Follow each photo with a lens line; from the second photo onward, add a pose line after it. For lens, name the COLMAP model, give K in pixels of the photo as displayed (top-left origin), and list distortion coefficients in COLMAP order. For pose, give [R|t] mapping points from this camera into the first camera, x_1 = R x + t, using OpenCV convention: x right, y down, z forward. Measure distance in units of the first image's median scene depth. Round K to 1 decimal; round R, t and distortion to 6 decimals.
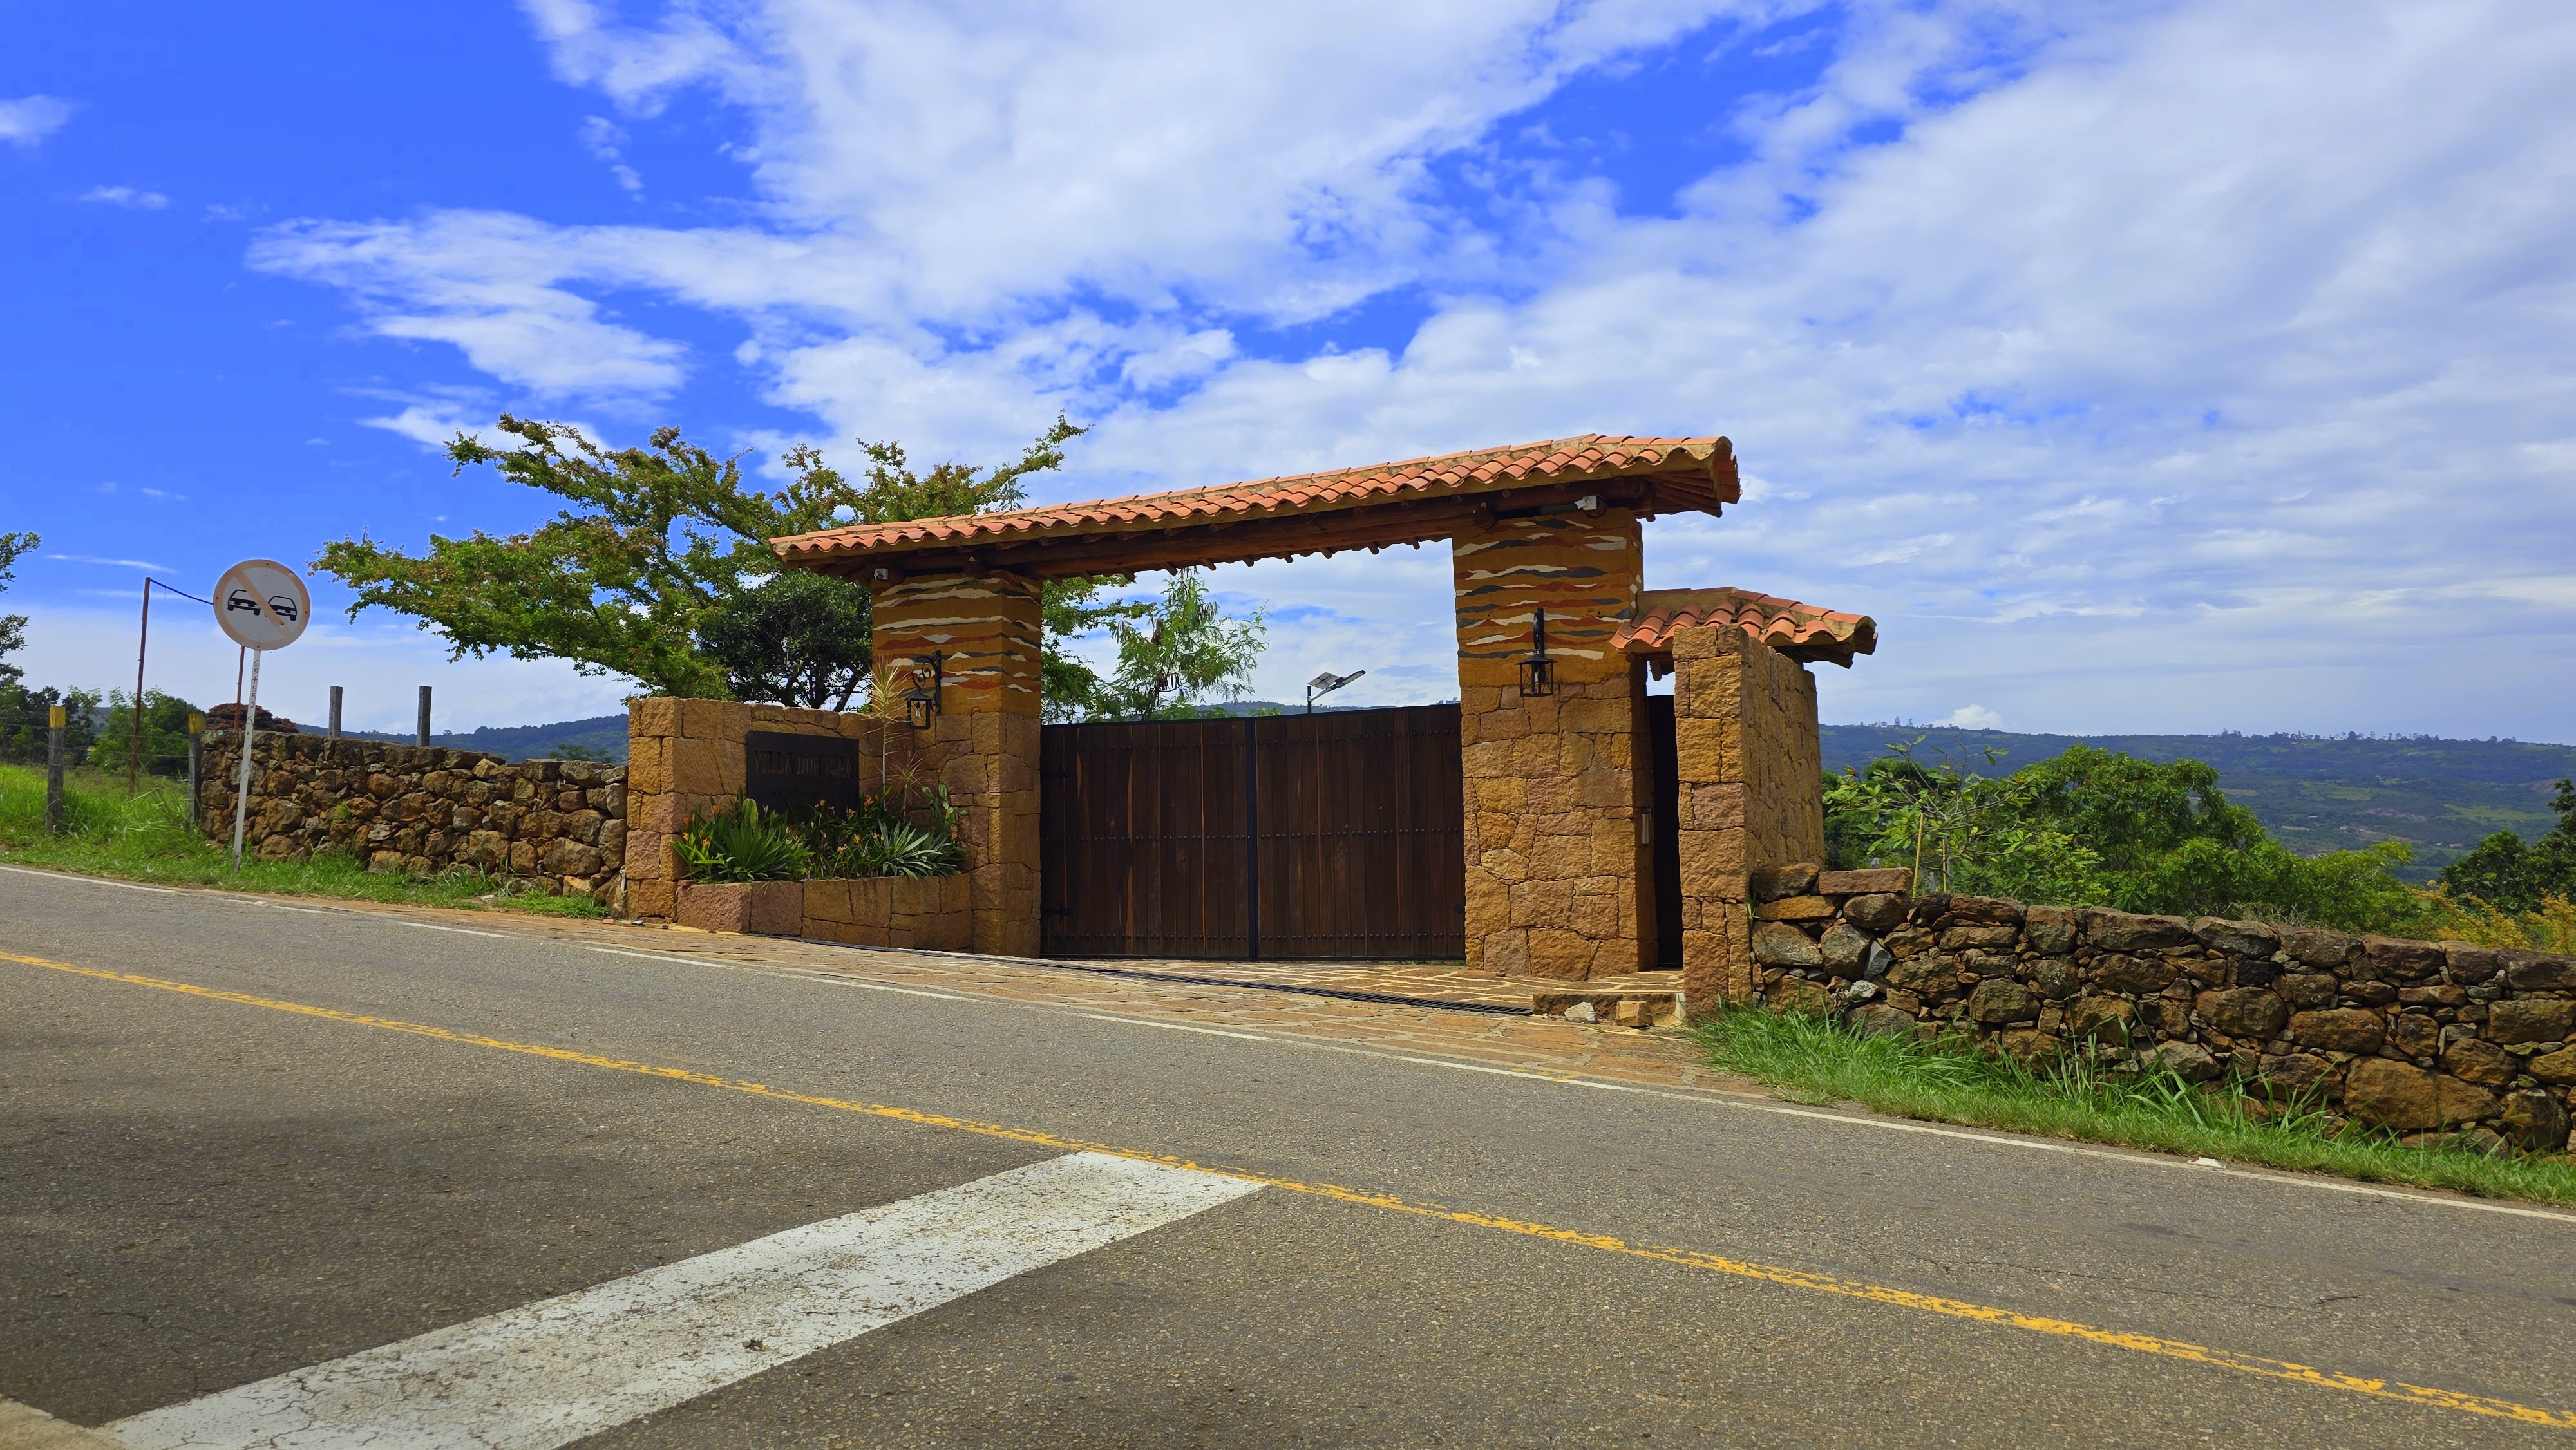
lens RADIAL K [[1720.3, 0, 1285.1], [0, 1720.3, 724.5], [0, 0, 1]] dist [0.076114, -0.075641]
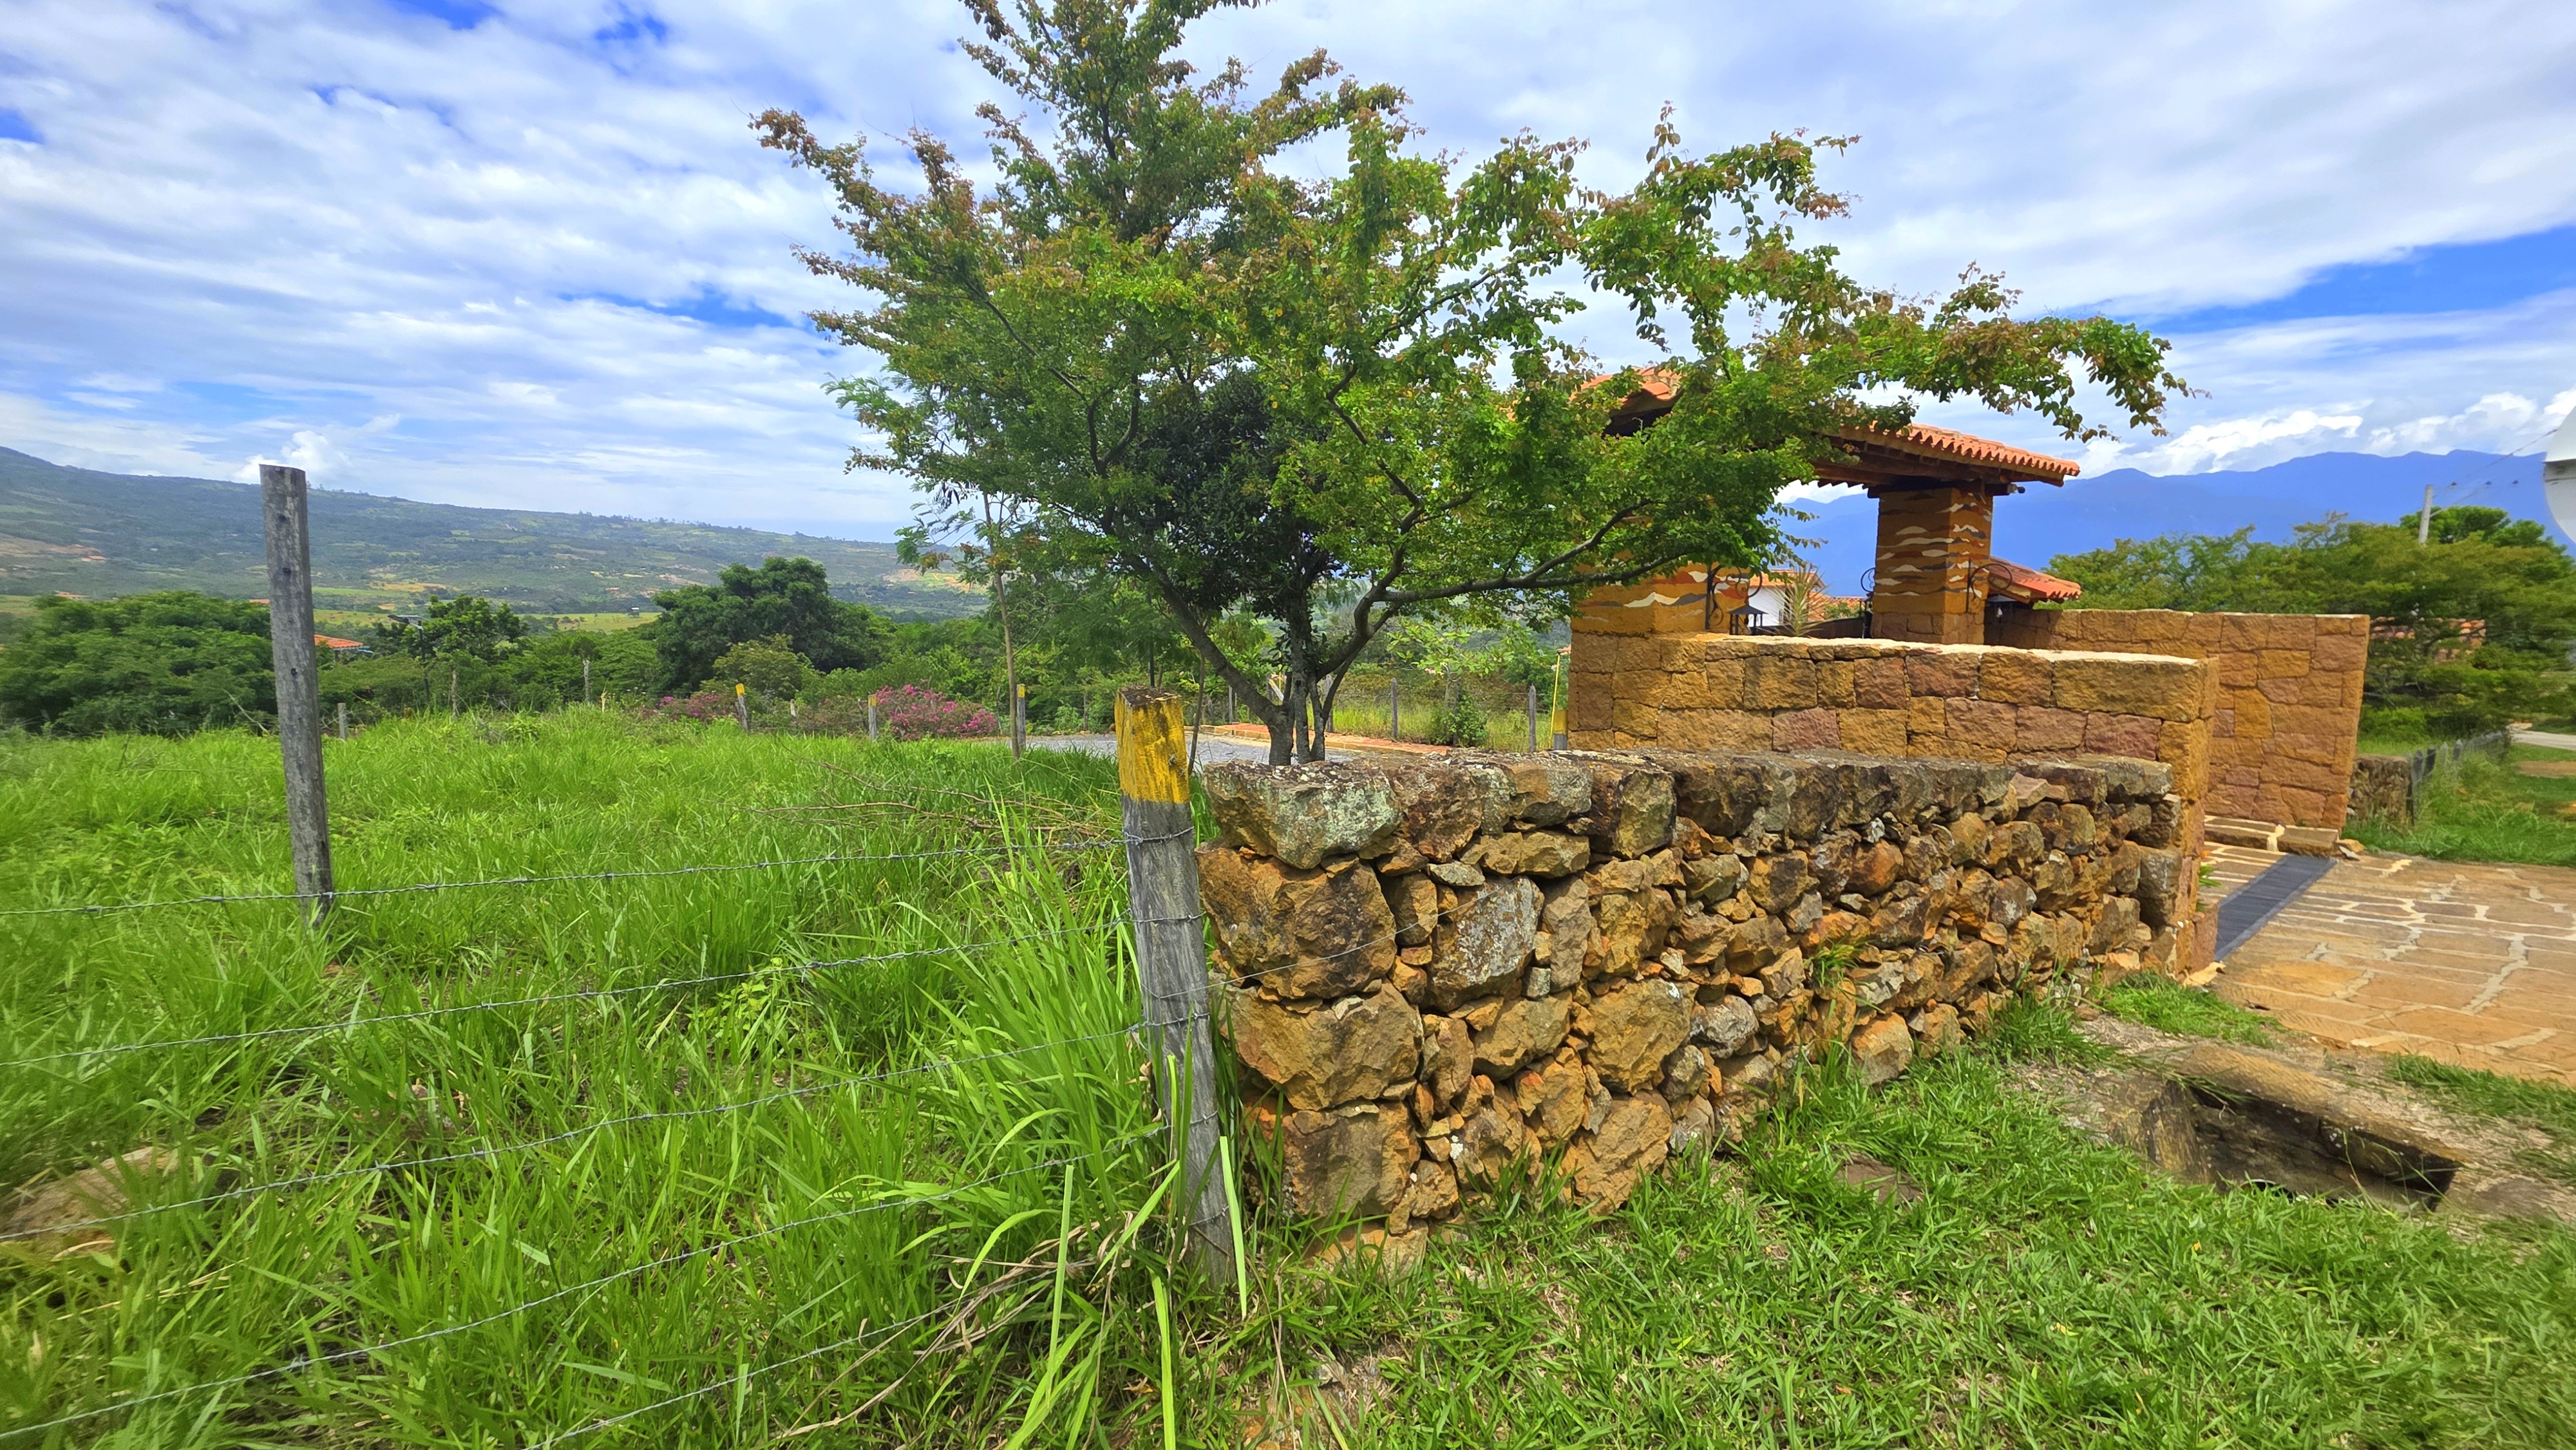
lens RADIAL K [[1032.5, 0, 1286.3], [0, 1032.5, 719.0], [0, 0, 1]] dist [0.004927, -0.001573]
pose [[0.461027, -0.101838, 0.881523, -0.852606], [-0.071444, 0.985909, 0.151261, -0.026137], [-0.884505, -0.132715, 0.447255, 1.092361]]
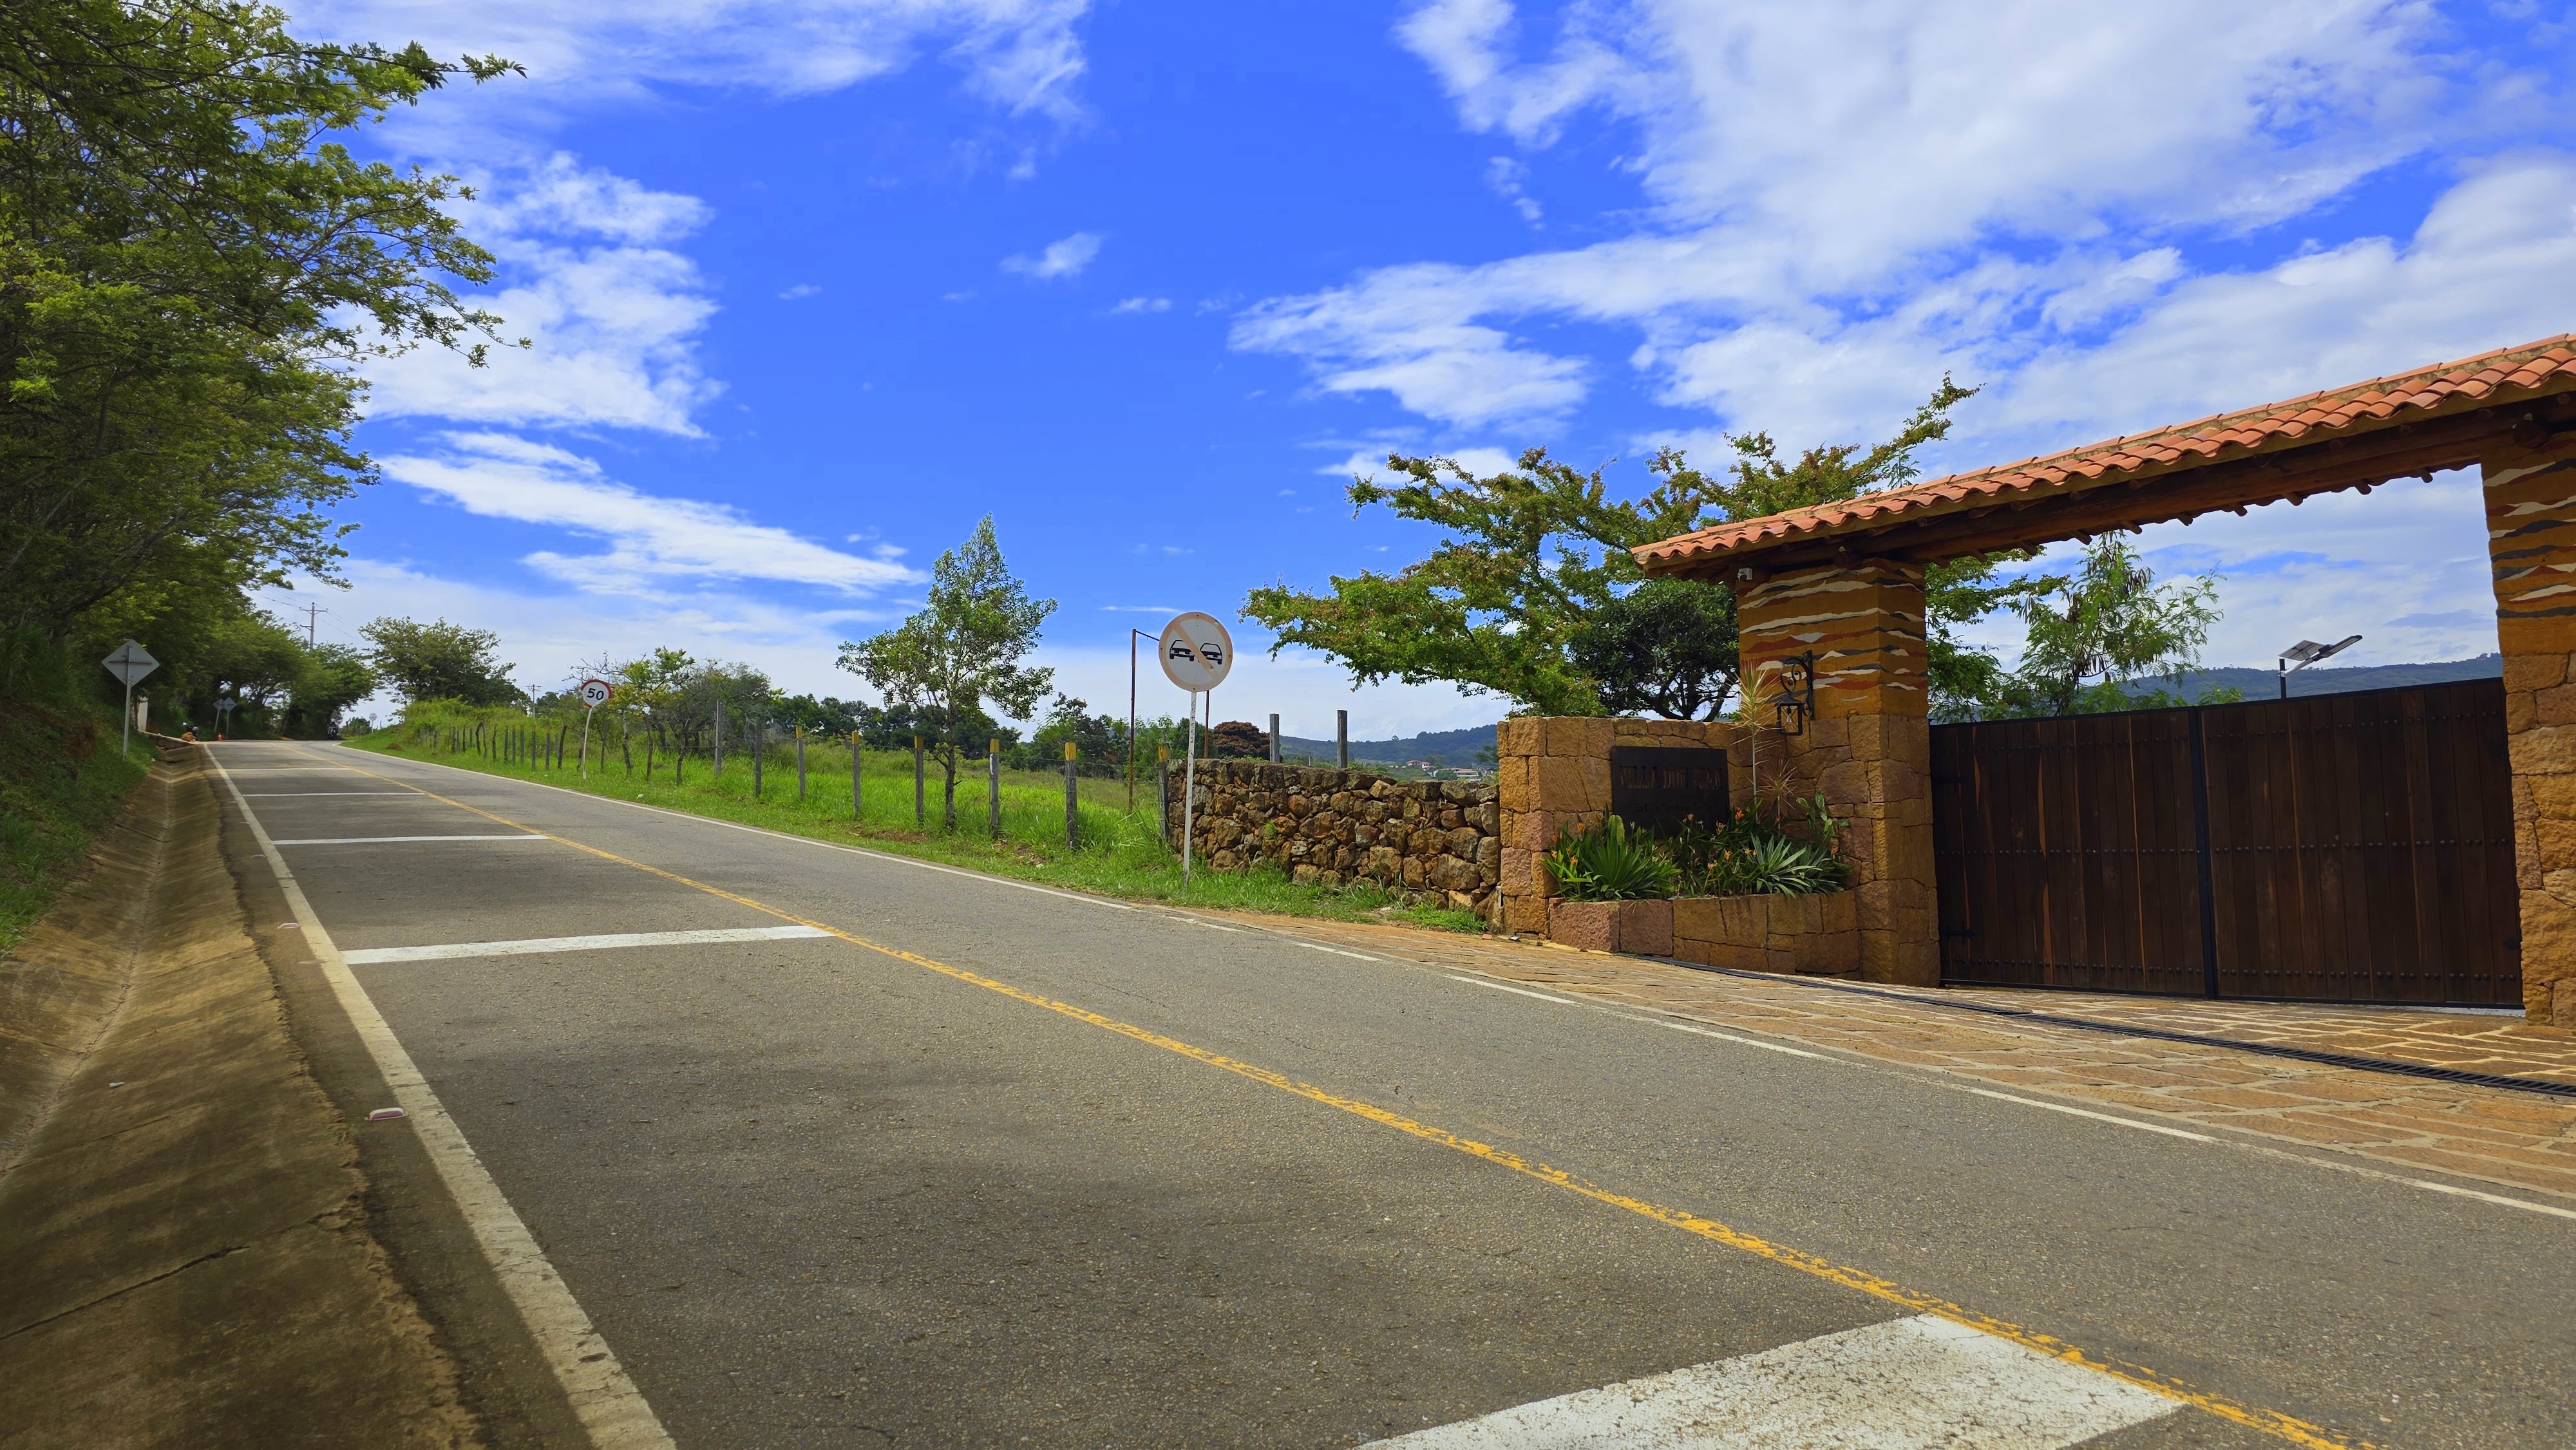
lens RADIAL K [[1720.3, 0, 1294.1], [0, 1720.3, 745.9], [0, 0, 1]] dist [0.076114, -0.075641]
pose [[0.873616, -0.035468, -0.485322, 0.009224], [0.043929, 0.999016, 0.006066, -0.010625], [0.484630, -0.026619, 0.874314, 0.052940]]
